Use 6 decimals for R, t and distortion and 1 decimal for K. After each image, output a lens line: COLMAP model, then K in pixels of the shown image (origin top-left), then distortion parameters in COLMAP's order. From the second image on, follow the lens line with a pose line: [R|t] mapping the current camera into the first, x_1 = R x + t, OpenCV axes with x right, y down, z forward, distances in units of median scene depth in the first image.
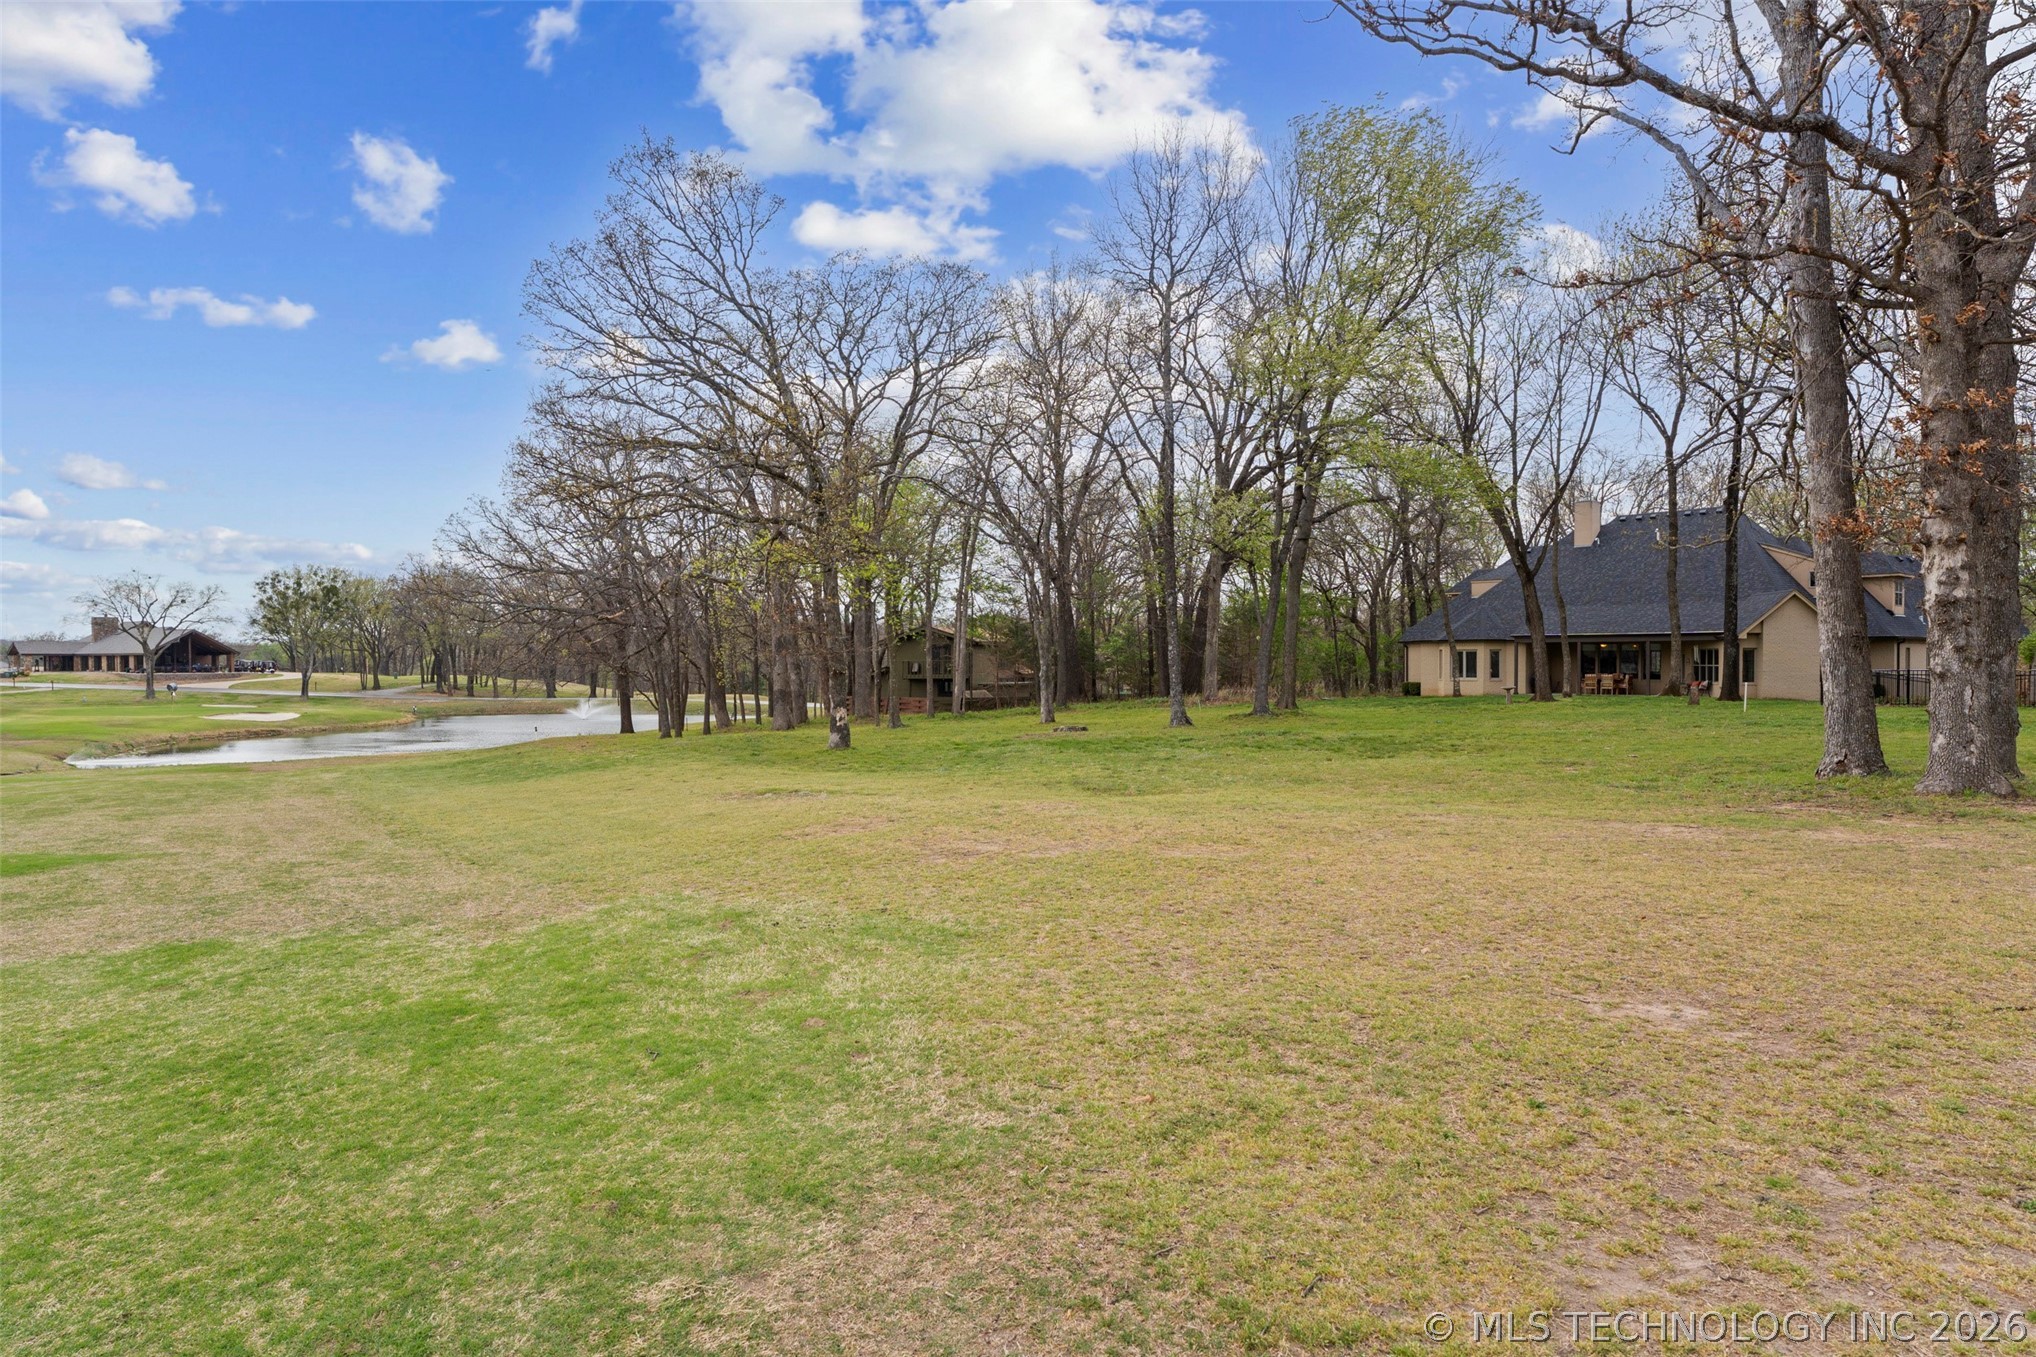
lens RADIAL K [[1173.6, 0, 1022.7], [0, 1173.6, 666.7], [0, 0, 1]] dist [-0.007829, 0.004816]
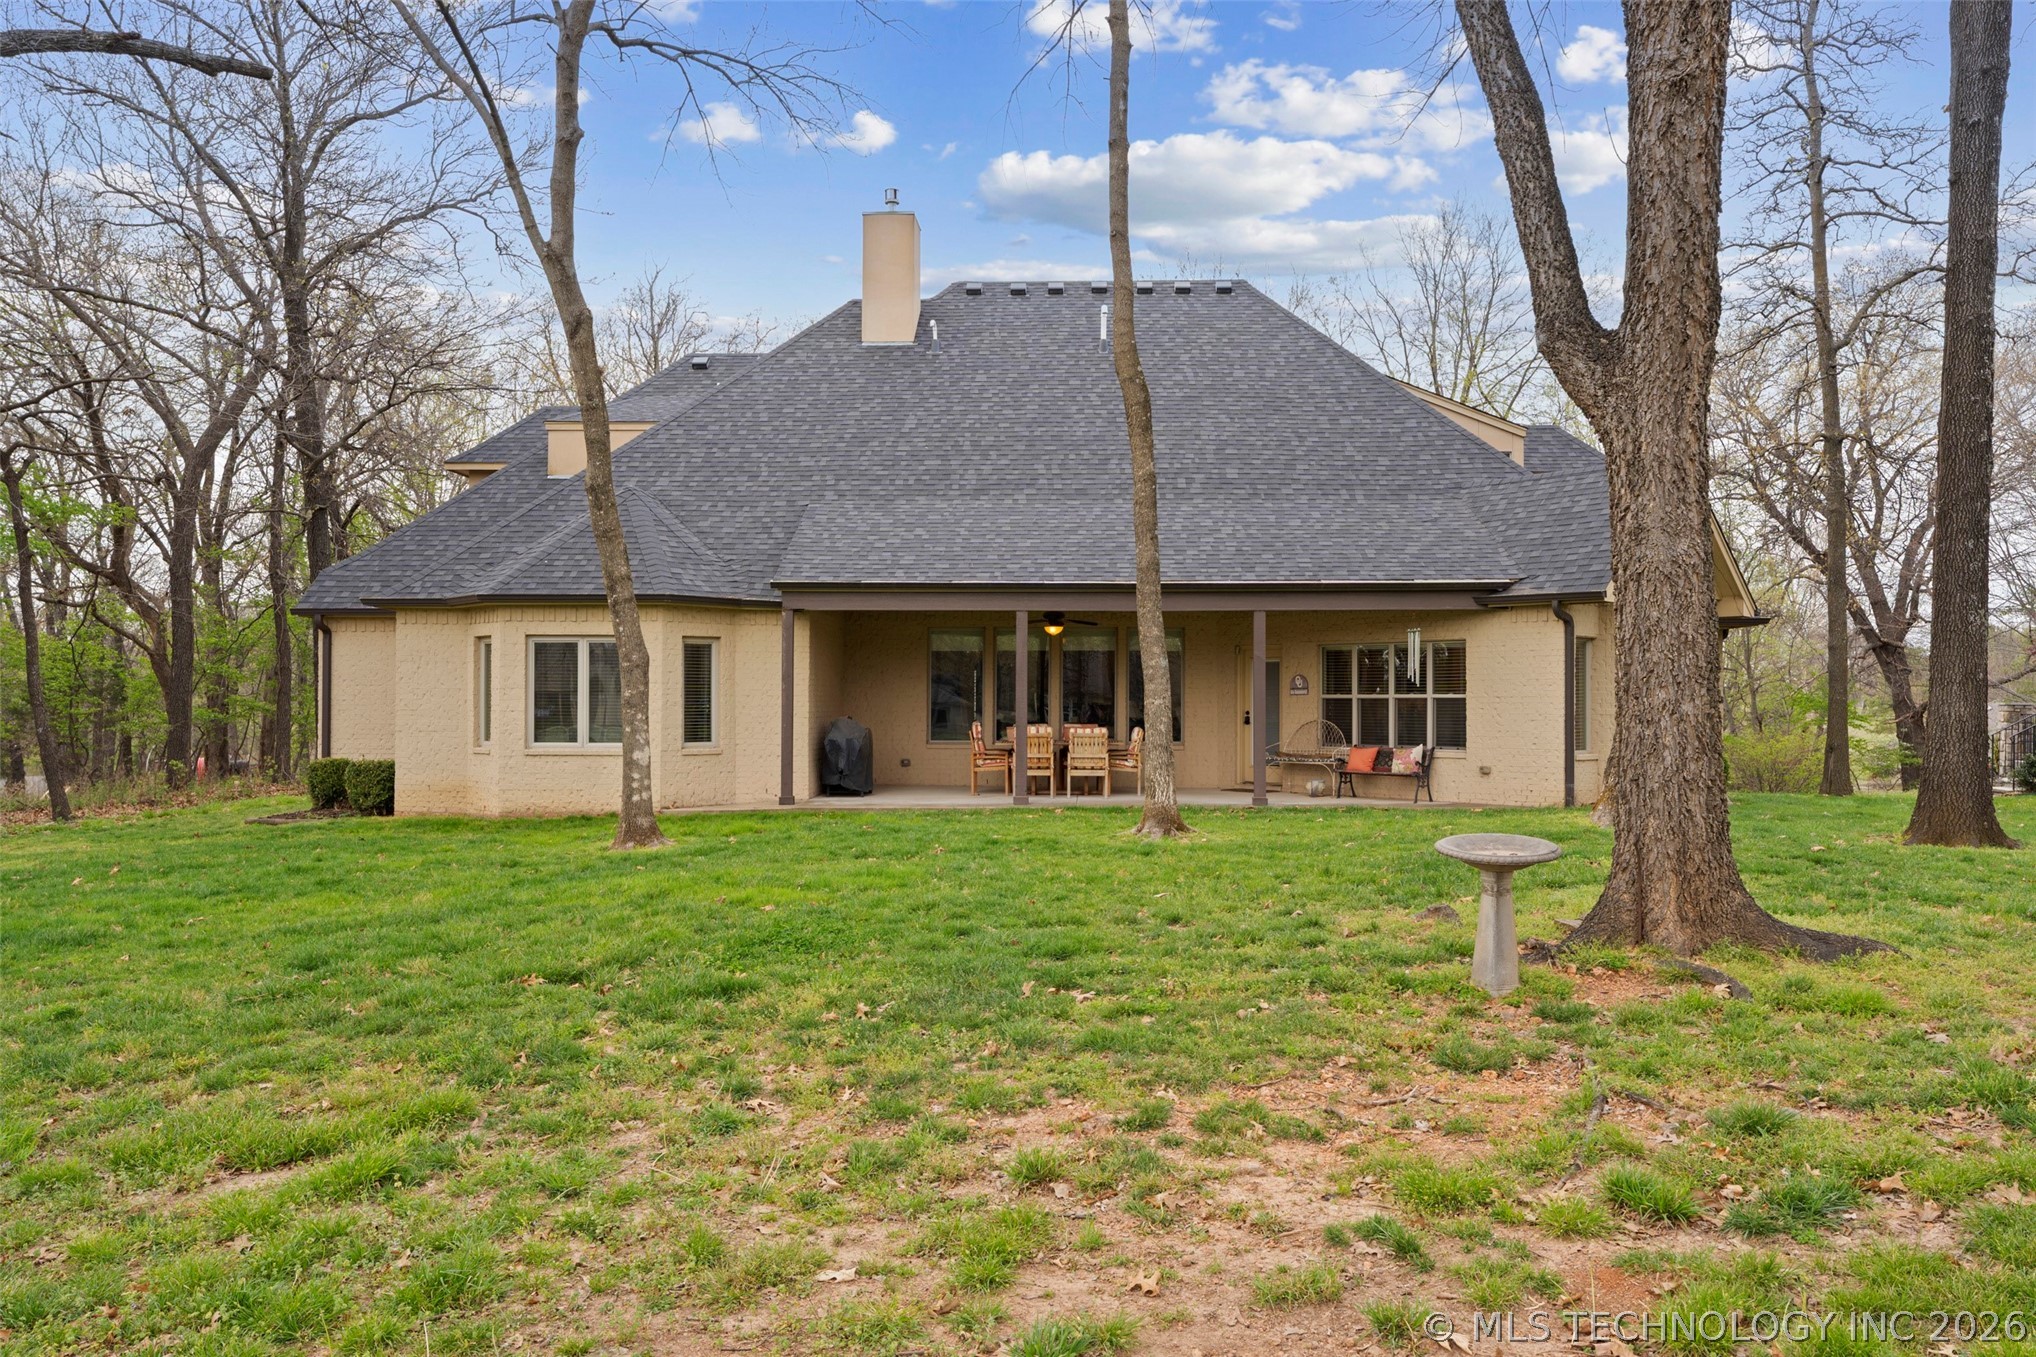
lens RADIAL K [[1451.4, 0, 1025.0], [0, 1451.4, 675.5], [0, 0, 1]] dist [-0.018988, 0.028412]
pose [[0.677864, 0.019690, 0.734924, 0.201181], [0.001112, 0.999613, -0.027807, 0.003195], [-0.735187, 0.019667, 0.677579, 0.687997]]
